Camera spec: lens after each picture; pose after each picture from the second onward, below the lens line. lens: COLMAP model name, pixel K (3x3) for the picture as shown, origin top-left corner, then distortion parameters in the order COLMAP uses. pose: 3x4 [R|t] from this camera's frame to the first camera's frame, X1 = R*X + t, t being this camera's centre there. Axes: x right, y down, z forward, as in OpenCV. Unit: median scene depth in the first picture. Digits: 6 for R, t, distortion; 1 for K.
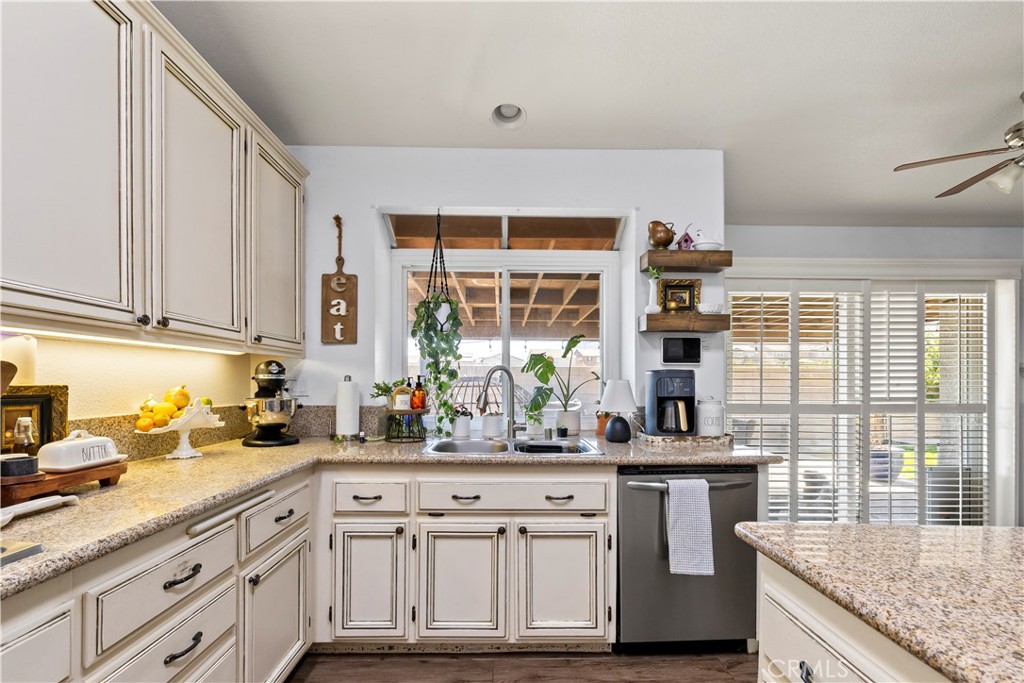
lens RADIAL K [[444.5, 0, 511.5], [0, 444.5, 378.0], [0, 0, 1]] dist [0.001033, 0.000401]
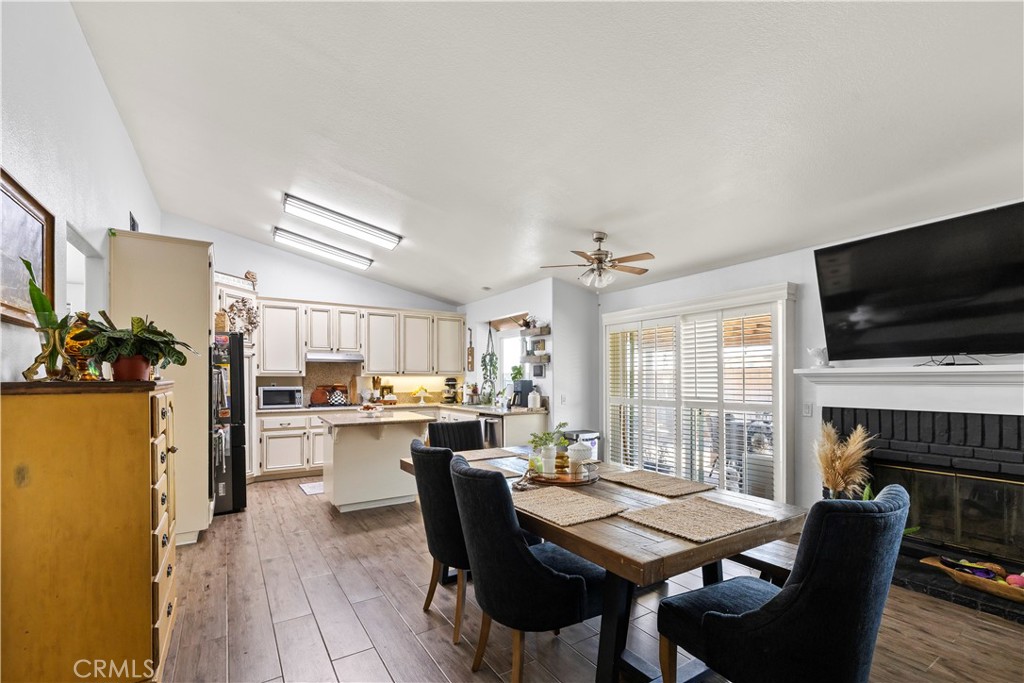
lens RADIAL K [[444.5, 0, 511.5], [0, 444.5, 378.0], [0, 0, 1]] dist [0.001033, 0.000401]
pose [[0.526446, -0.010733, -0.850141, 2.431241], [0.008260, 0.999938, -0.007509, -0.012972], [0.850169, -0.003069, 0.526501, -0.323176]]
